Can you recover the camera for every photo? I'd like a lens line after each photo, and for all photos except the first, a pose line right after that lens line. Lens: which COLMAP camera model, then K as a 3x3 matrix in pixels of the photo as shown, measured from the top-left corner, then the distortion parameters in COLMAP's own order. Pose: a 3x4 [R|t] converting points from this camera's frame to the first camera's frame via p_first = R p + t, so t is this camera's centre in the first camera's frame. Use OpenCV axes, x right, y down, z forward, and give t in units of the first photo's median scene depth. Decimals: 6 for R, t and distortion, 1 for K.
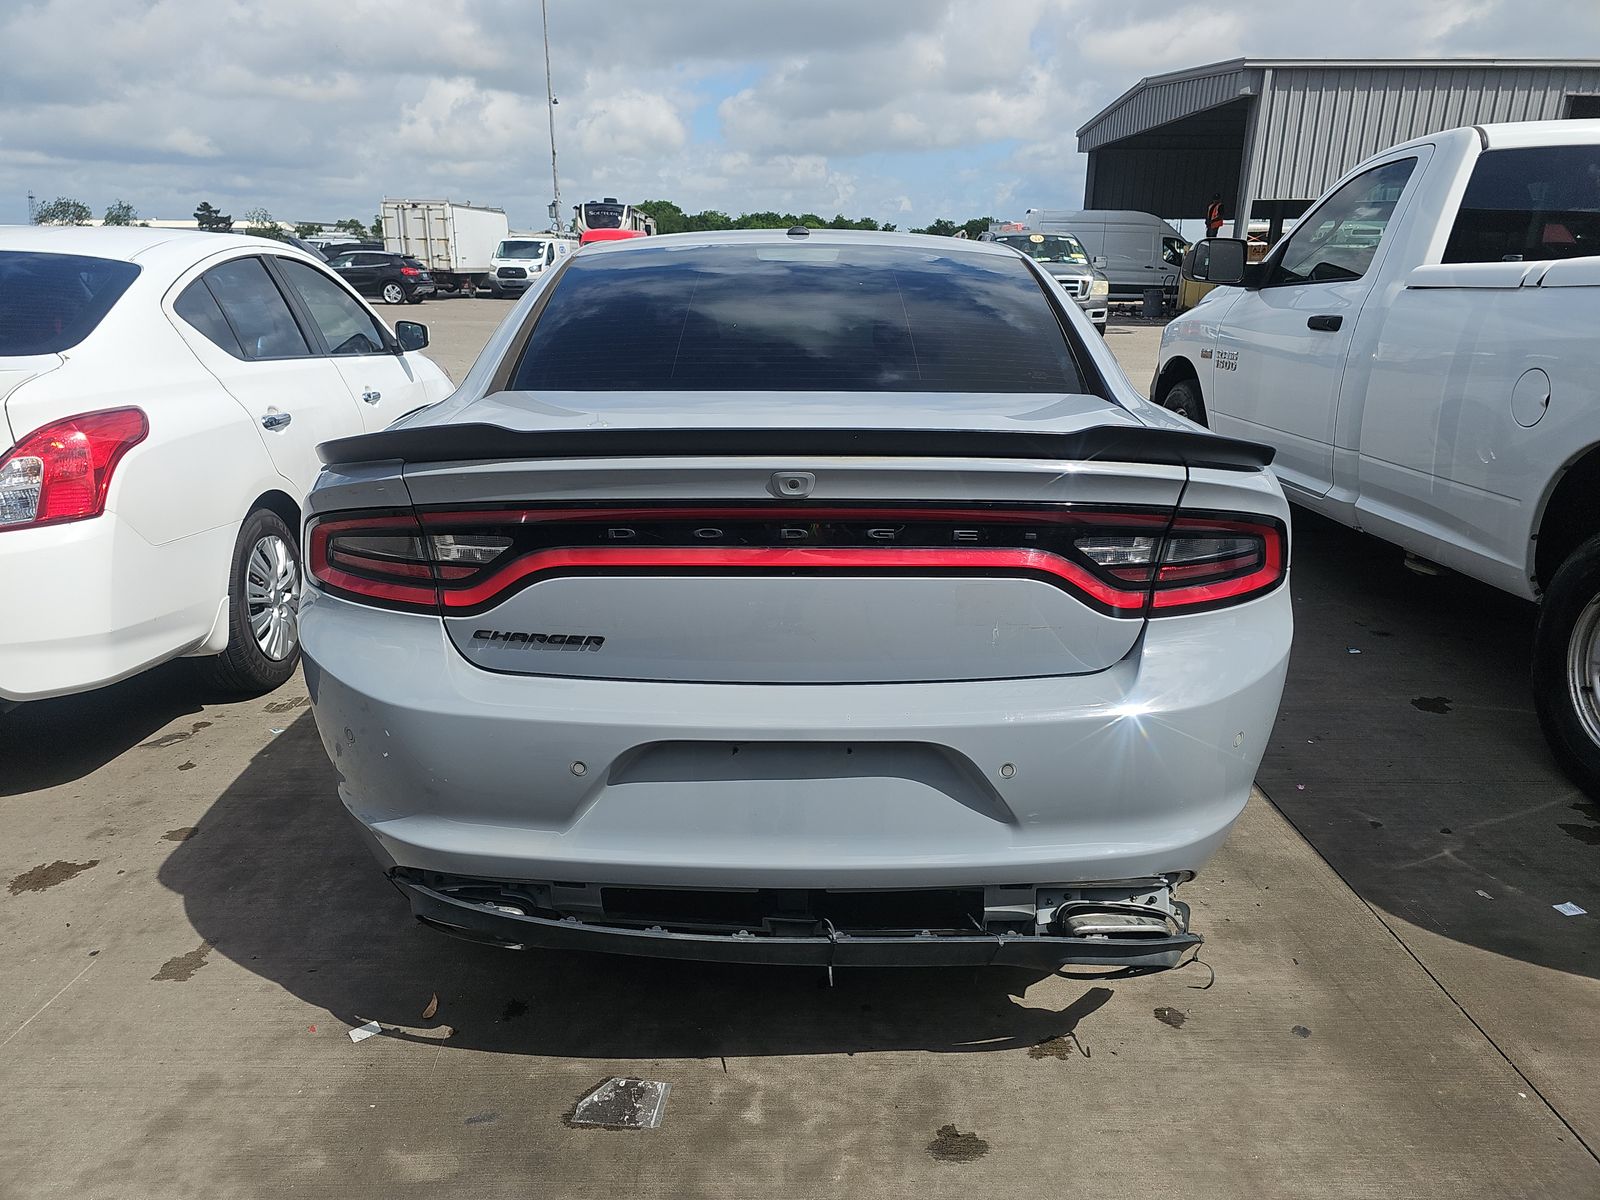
lens RADIAL K [[1051.6, 0, 800.9], [0, 1051.6, 625.2], [0, 0, 1]] dist [0.044421, -0.030605]
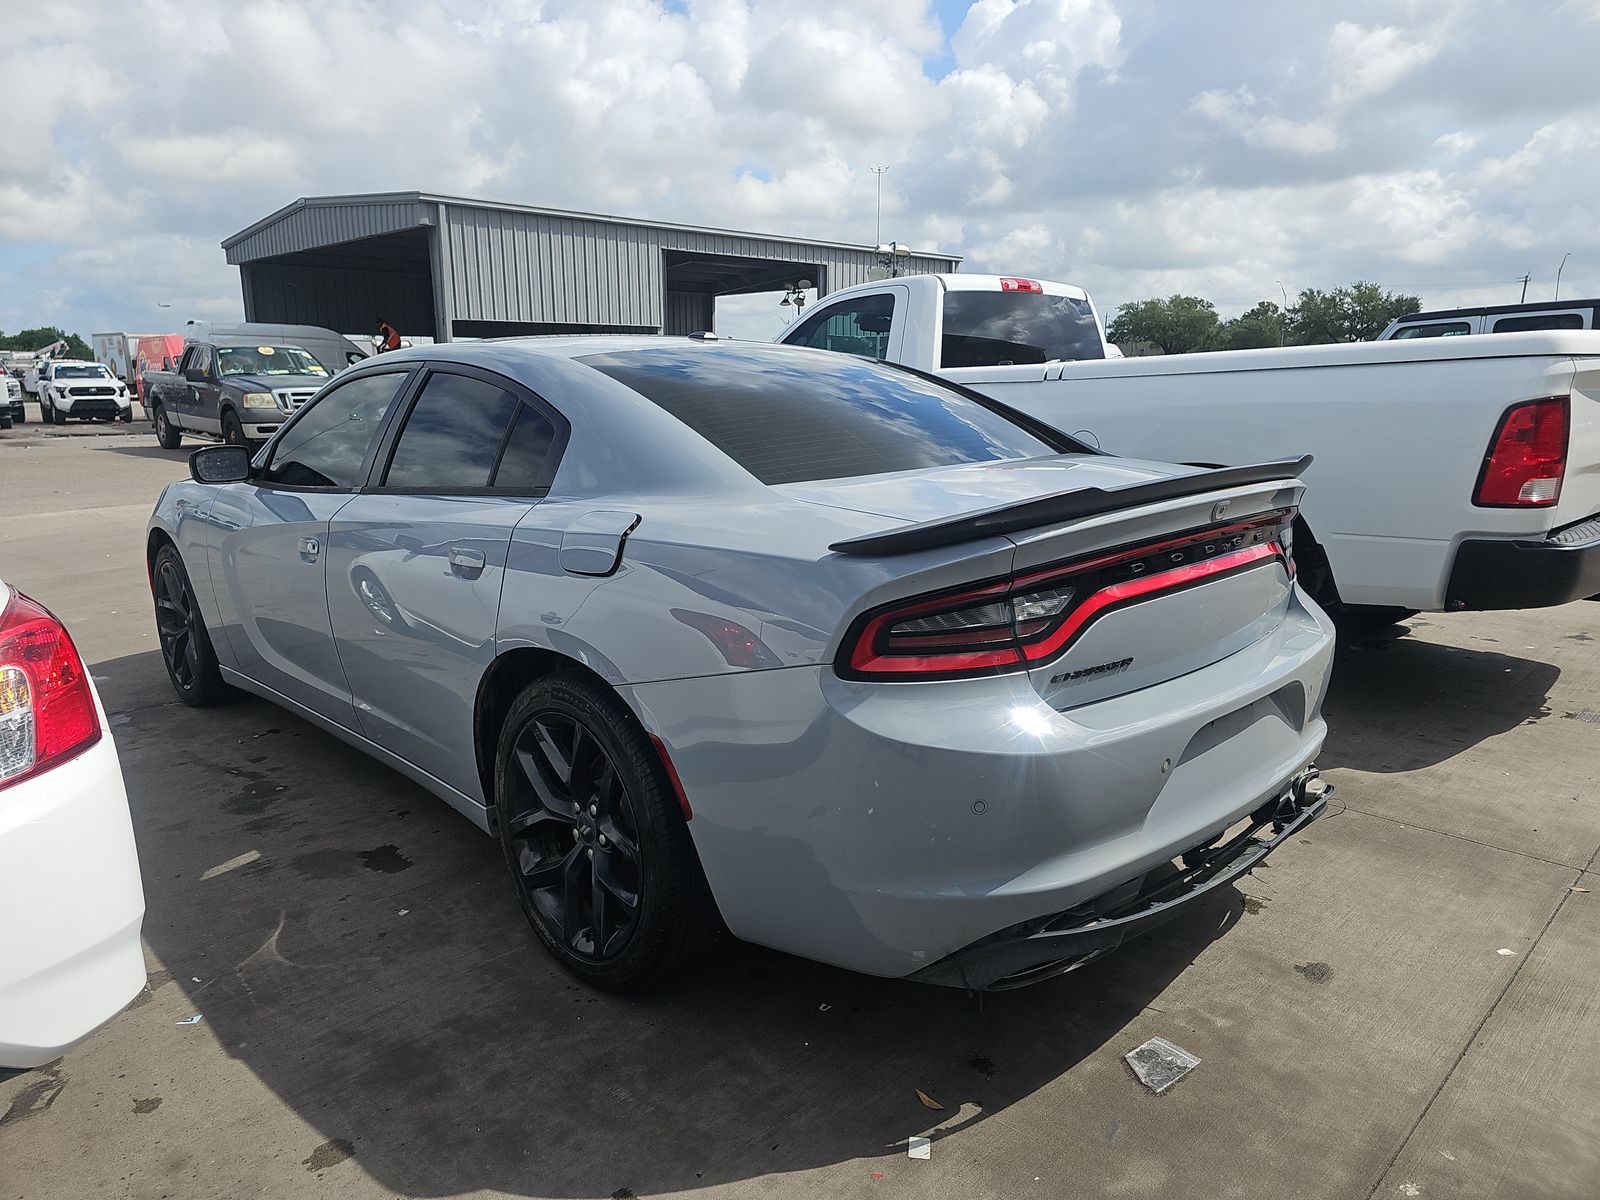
lens RADIAL K [[1051.6, 0, 800.9], [0, 1051.6, 625.2], [0, 0, 1]] dist [0.044421, -0.030605]
pose [[0.715835, -0.170669, 0.677091, -0.100731], [0.237480, 0.971373, -0.006223, -0.008401], [-0.656645, 0.165250, 0.735873, 0.028944]]
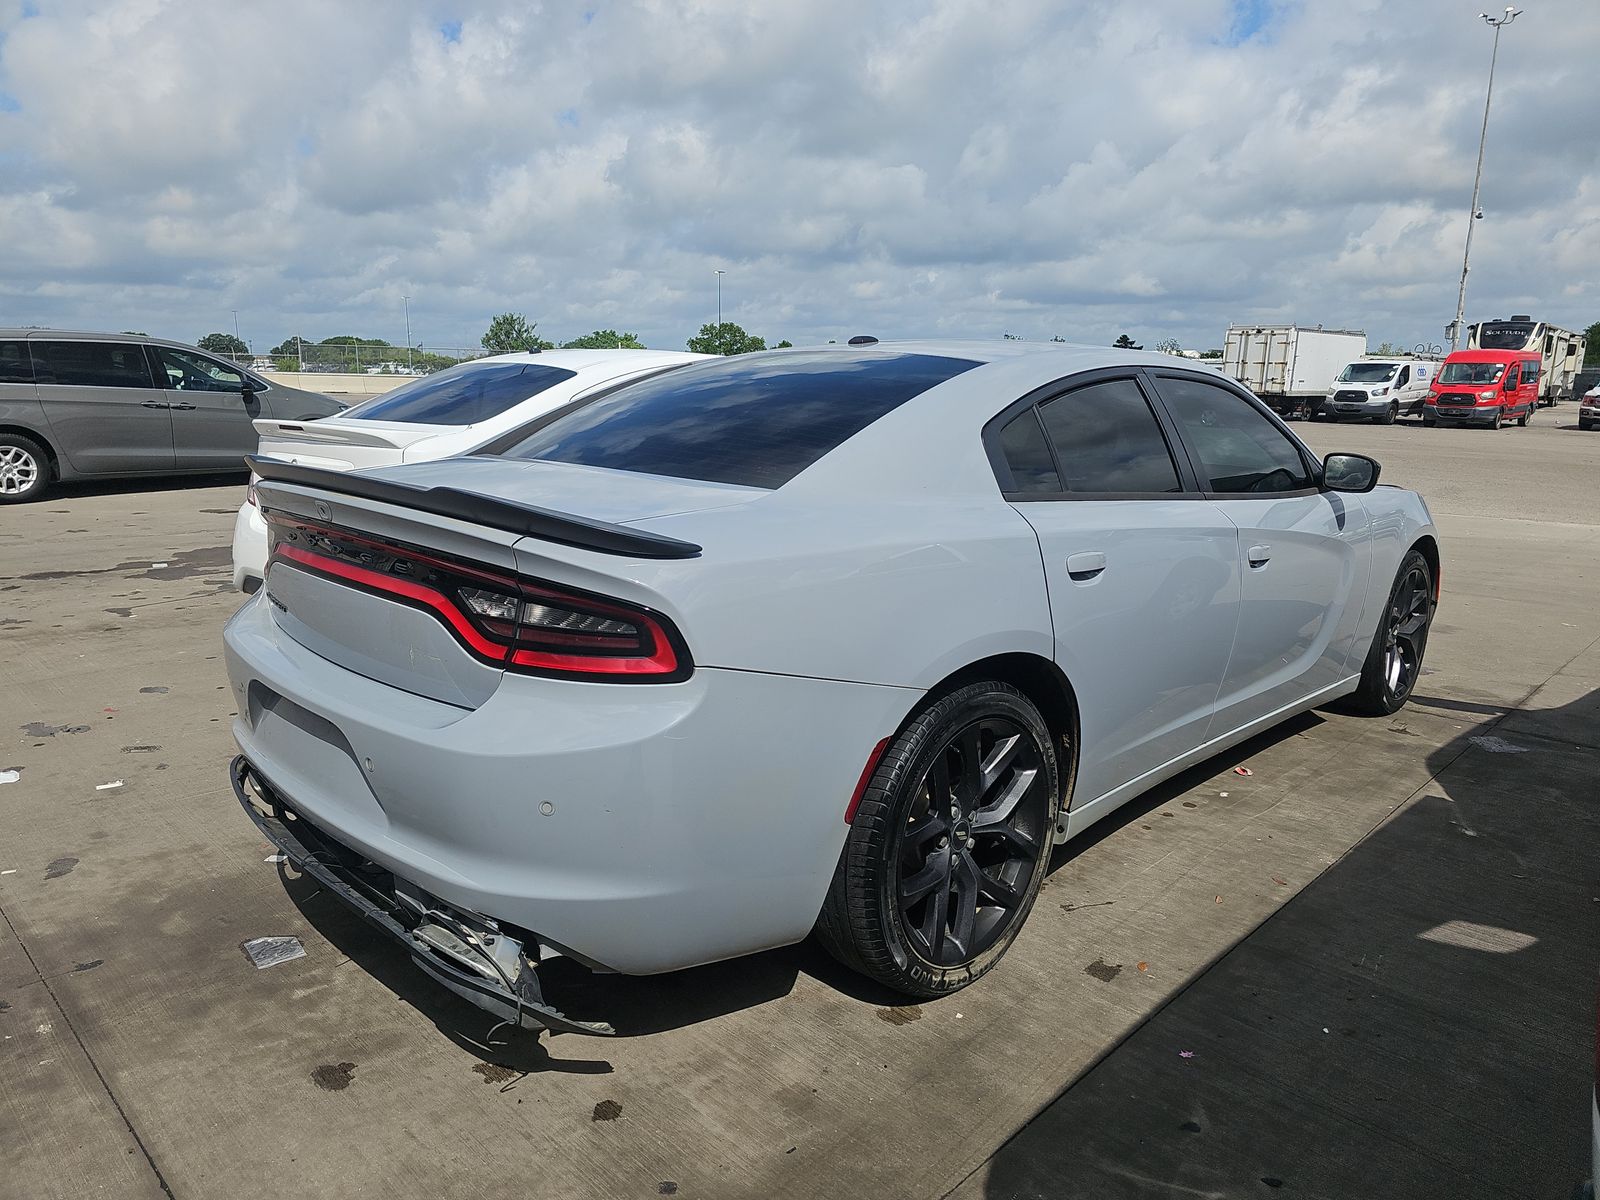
lens RADIAL K [[1051.6, 0, 800.9], [0, 1051.6, 625.2], [0, 0, 1]] dist [0.044421, -0.030605]
pose [[0.712698, 0.167046, -0.681291, 0.104499], [-0.239548, 0.970803, -0.012560, -0.009207], [0.659302, 0.172153, 0.731905, 0.032387]]
